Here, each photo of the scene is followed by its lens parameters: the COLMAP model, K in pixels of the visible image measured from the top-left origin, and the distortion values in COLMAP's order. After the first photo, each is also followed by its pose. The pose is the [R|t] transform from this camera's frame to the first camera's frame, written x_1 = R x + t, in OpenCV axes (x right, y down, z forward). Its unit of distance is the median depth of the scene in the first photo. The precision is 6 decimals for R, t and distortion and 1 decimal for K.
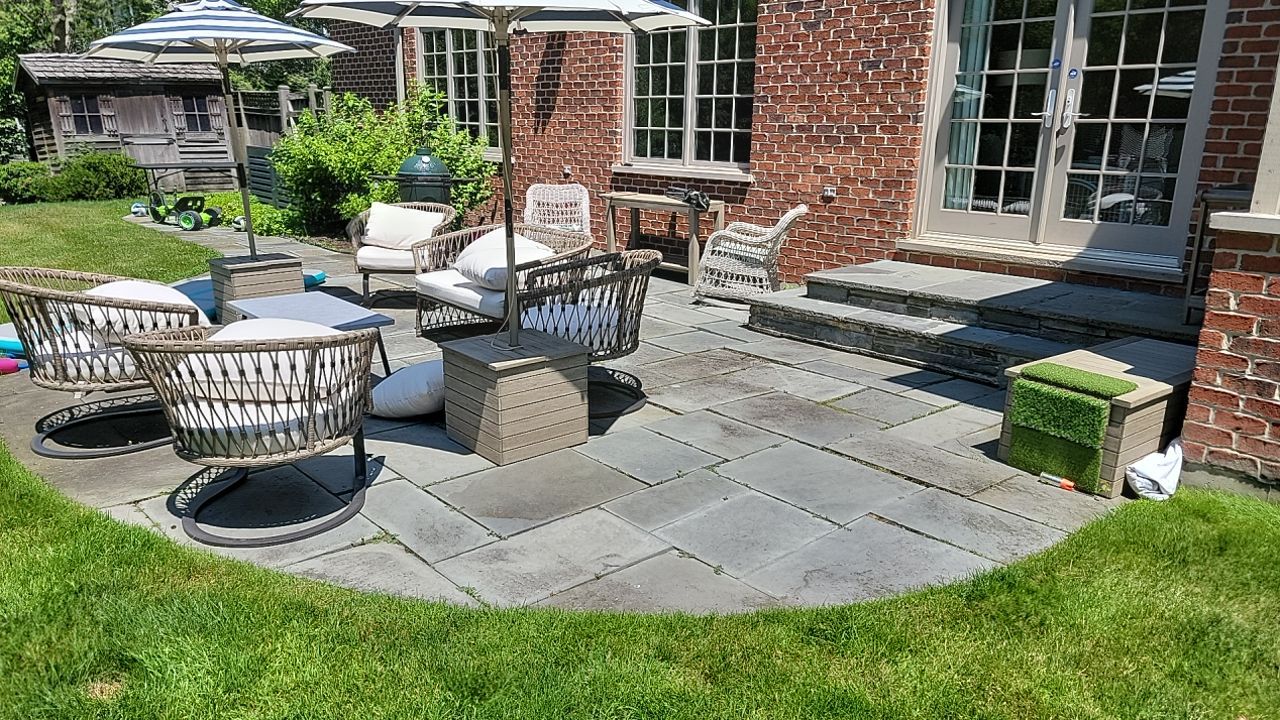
lens RADIAL K [[910.2, 0, 639.0], [0, 910.2, 390.9], [0, 0, 1]] dist [0.036985, -0.007830]
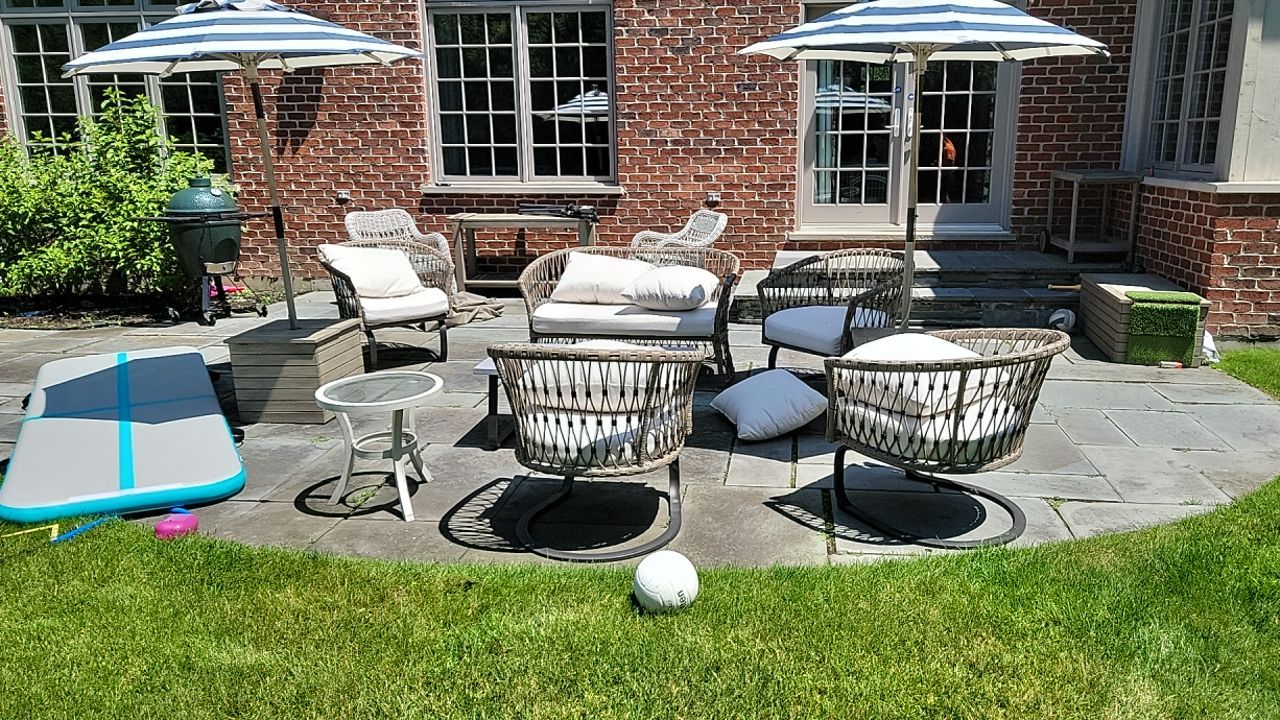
lens RADIAL K [[946.8, 0, 696.3], [0, 946.8, 356.9], [0, 0, 1]] dist [0.060012, -0.002271]
pose [[0.740054, -0.175498, 0.649246, -0.600970], [0.208158, 0.977722, 0.027016, -0.062680], [-0.639524, 0.115153, 0.760098, 0.152500]]
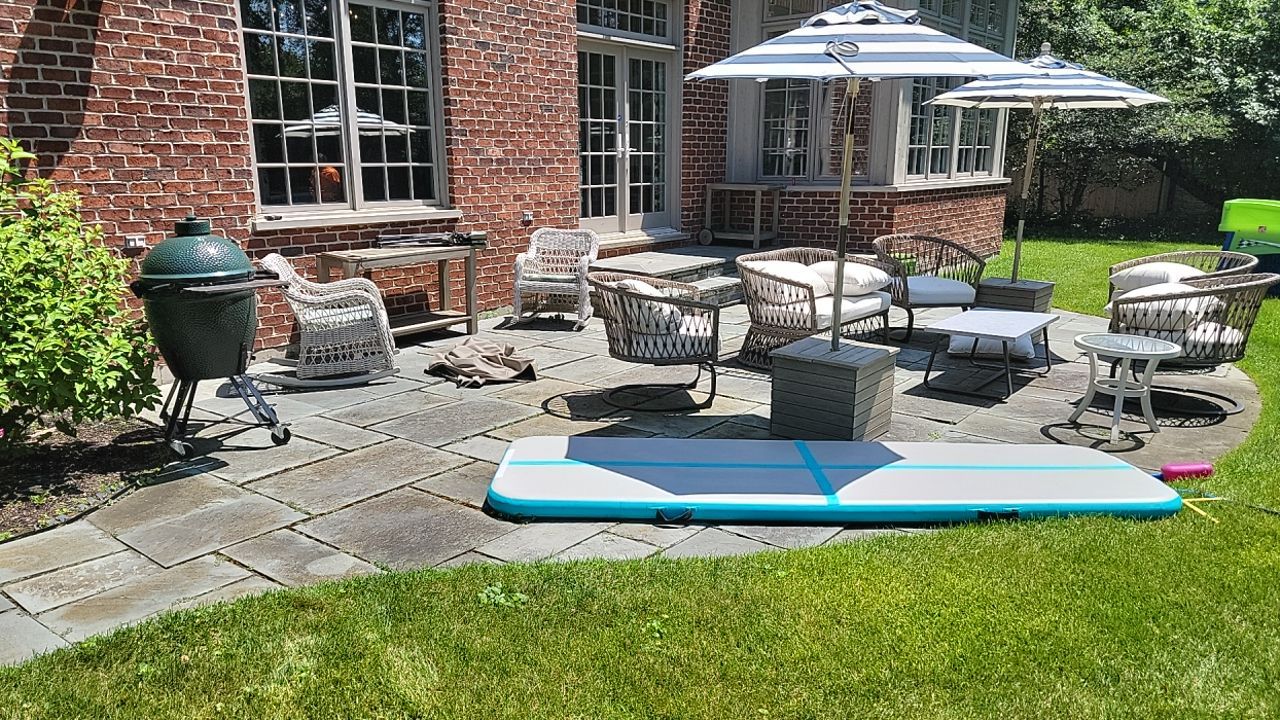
lens RADIAL K [[910.2, 0, 639.0], [0, 910.2, 390.9], [0, 0, 1]] dist [0.036985, -0.007830]
pose [[-0.204203, -0.257809, 0.944370, -0.947033], [0.274673, 0.910856, 0.308053, -0.333147], [-0.939604, 0.322298, -0.115186, 1.077092]]
